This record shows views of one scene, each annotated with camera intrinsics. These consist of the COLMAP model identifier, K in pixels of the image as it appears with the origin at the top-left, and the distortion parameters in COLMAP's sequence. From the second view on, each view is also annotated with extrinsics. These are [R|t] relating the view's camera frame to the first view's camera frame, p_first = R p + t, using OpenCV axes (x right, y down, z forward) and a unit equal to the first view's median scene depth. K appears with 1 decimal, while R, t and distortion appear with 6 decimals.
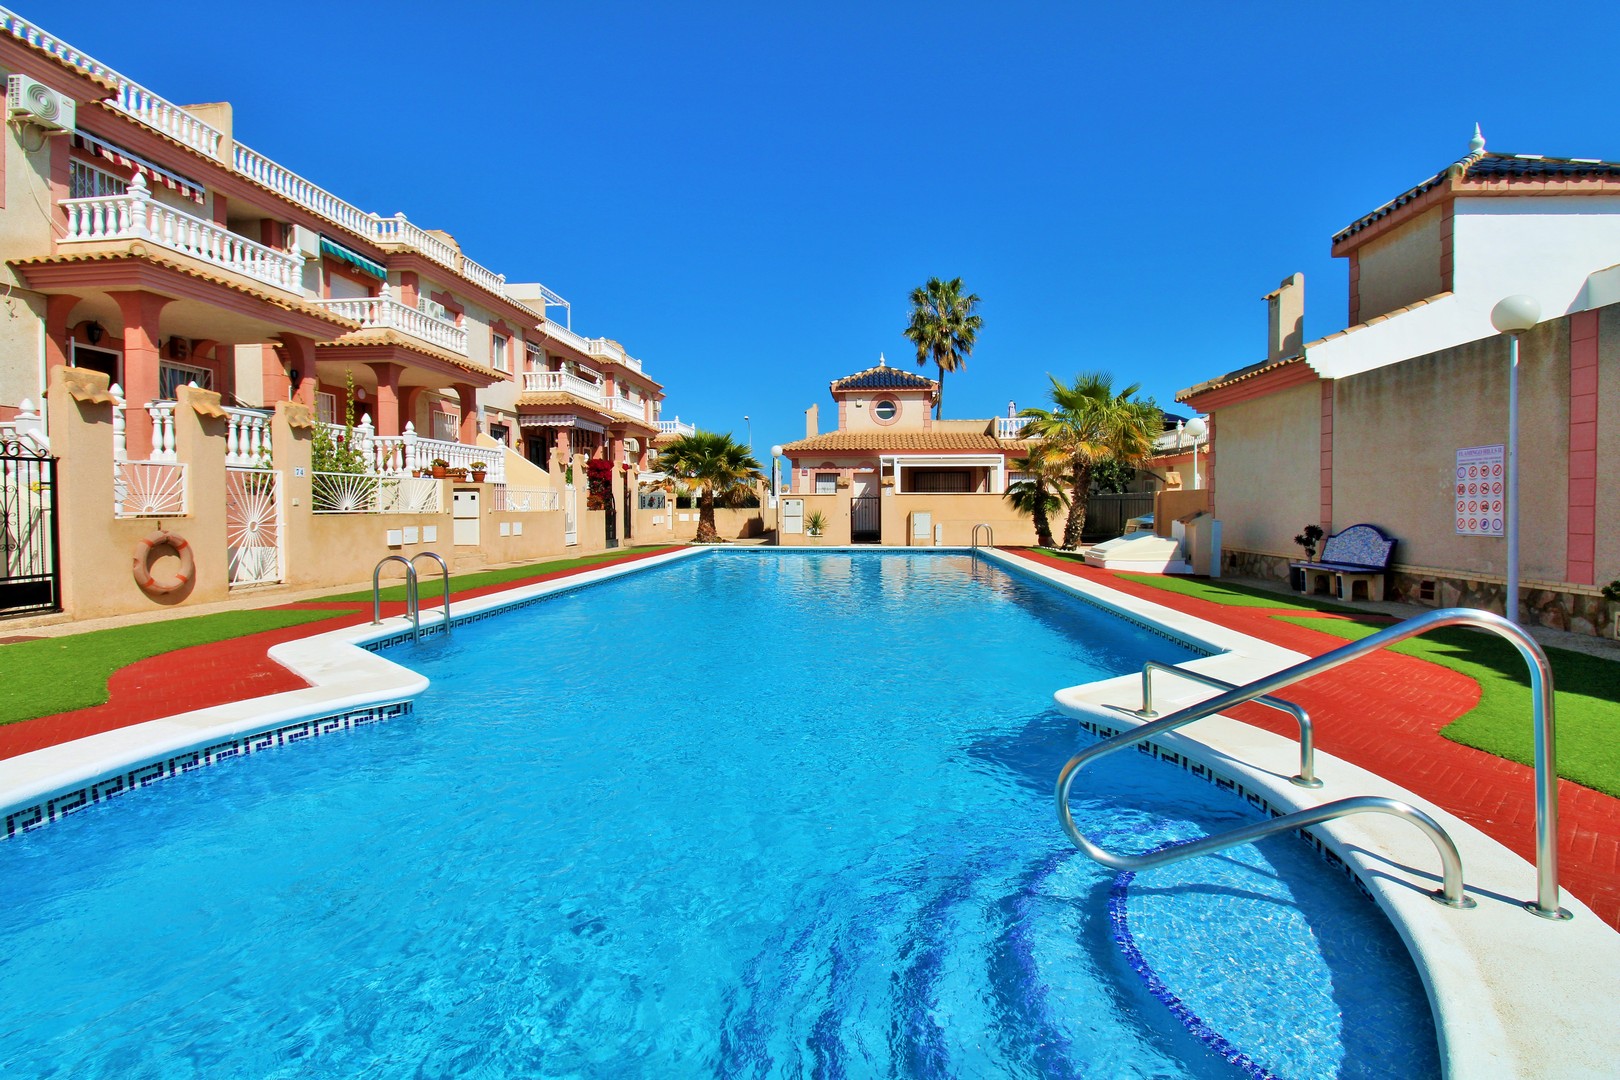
lens RADIAL K [[737.8, 0, 808.4], [0, 737.8, 530.3], [0, 0, 1]] dist [-0.002302, -0.015311]
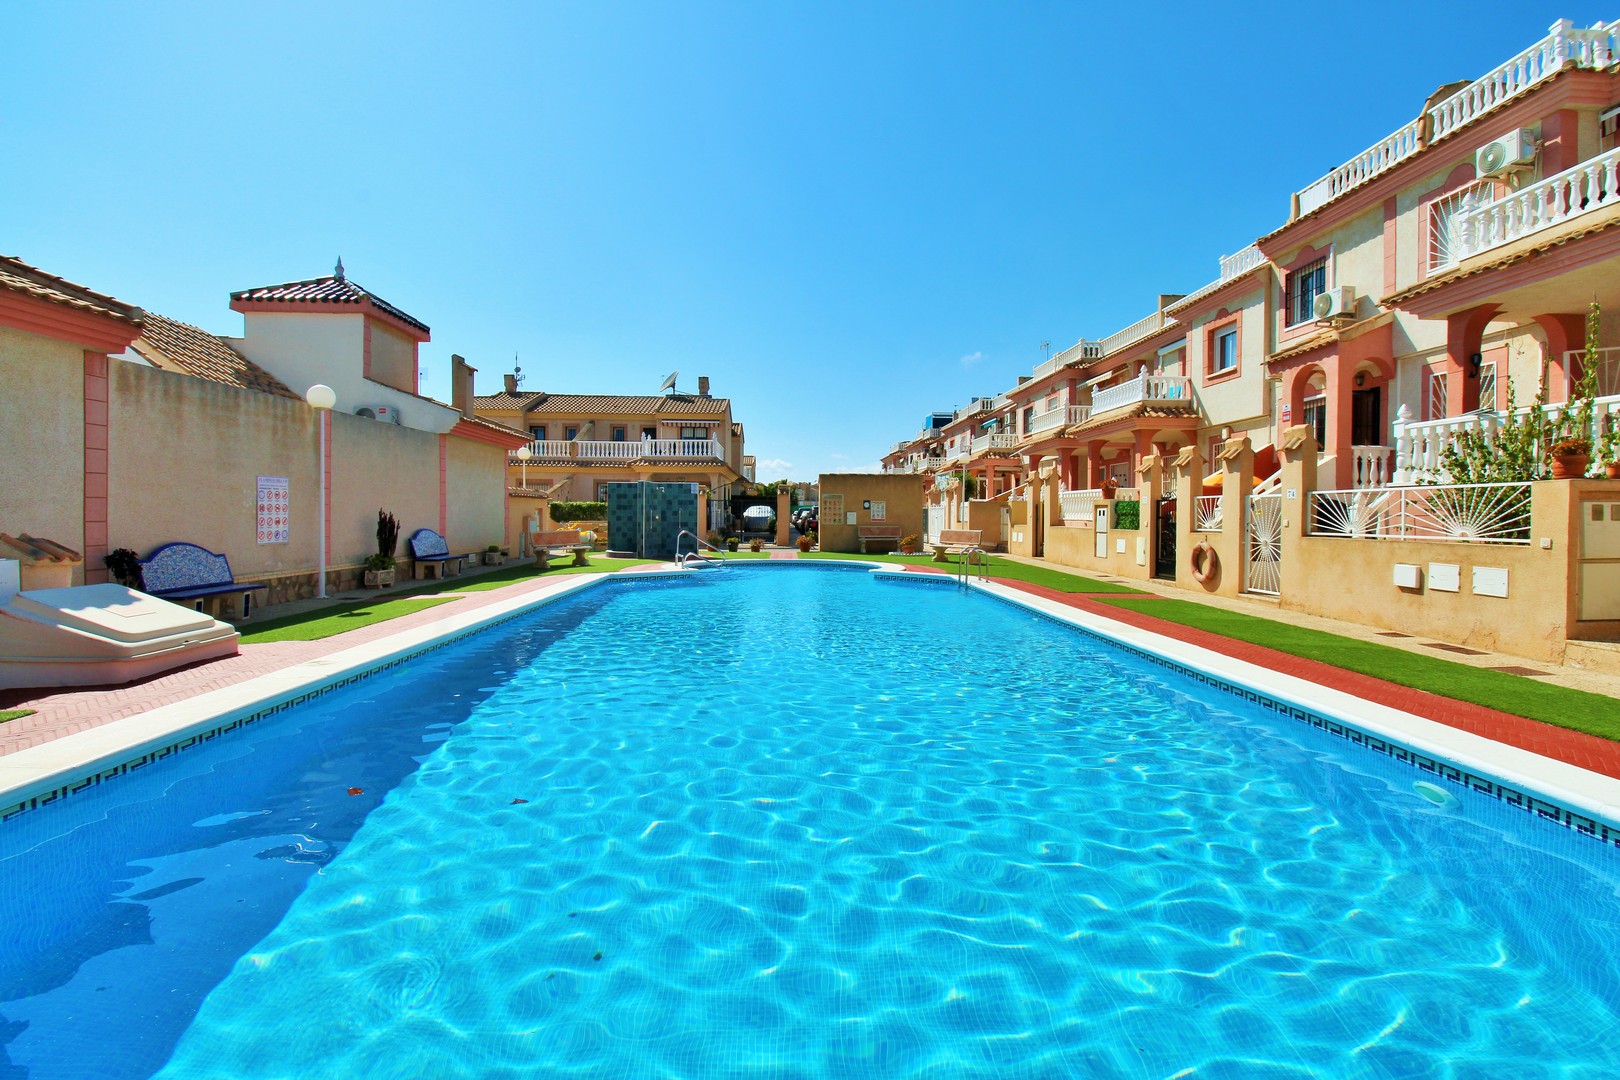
lens RADIAL K [[758.9, 0, 815.7], [0, 758.9, 524.4], [0, 0, 1]] dist [0.000467, -0.014225]
pose [[-0.991801, -0.003674, -0.127739, 0.115474], [-0.009470, 0.998951, 0.044794, -0.095174], [0.127441, 0.045636, -0.990796, 2.399729]]
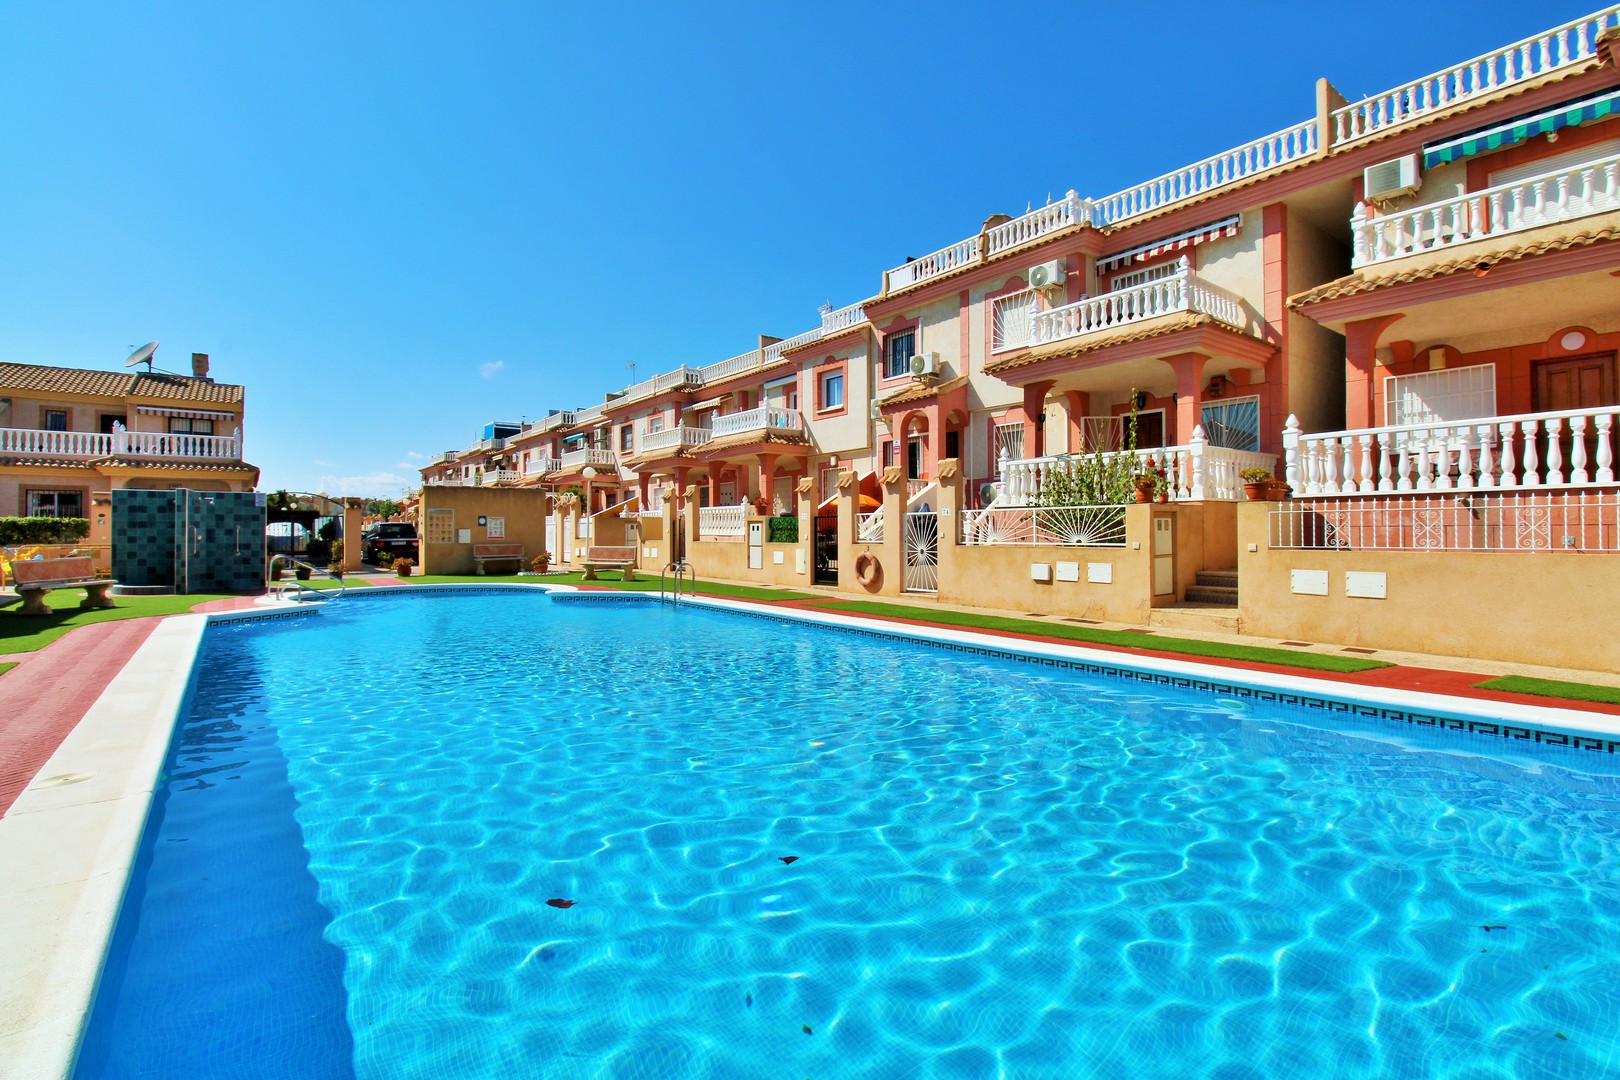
lens RADIAL K [[748.1, 0, 834.1], [0, 748.1, 529.7], [0, 0, 1]] dist [0.001201, -0.013210]
pose [[-0.728693, 0.000997, -0.684840, 0.439342], [-0.018646, 0.999599, 0.021295, -0.088691], [0.684586, 0.028287, -0.728383, 2.242703]]
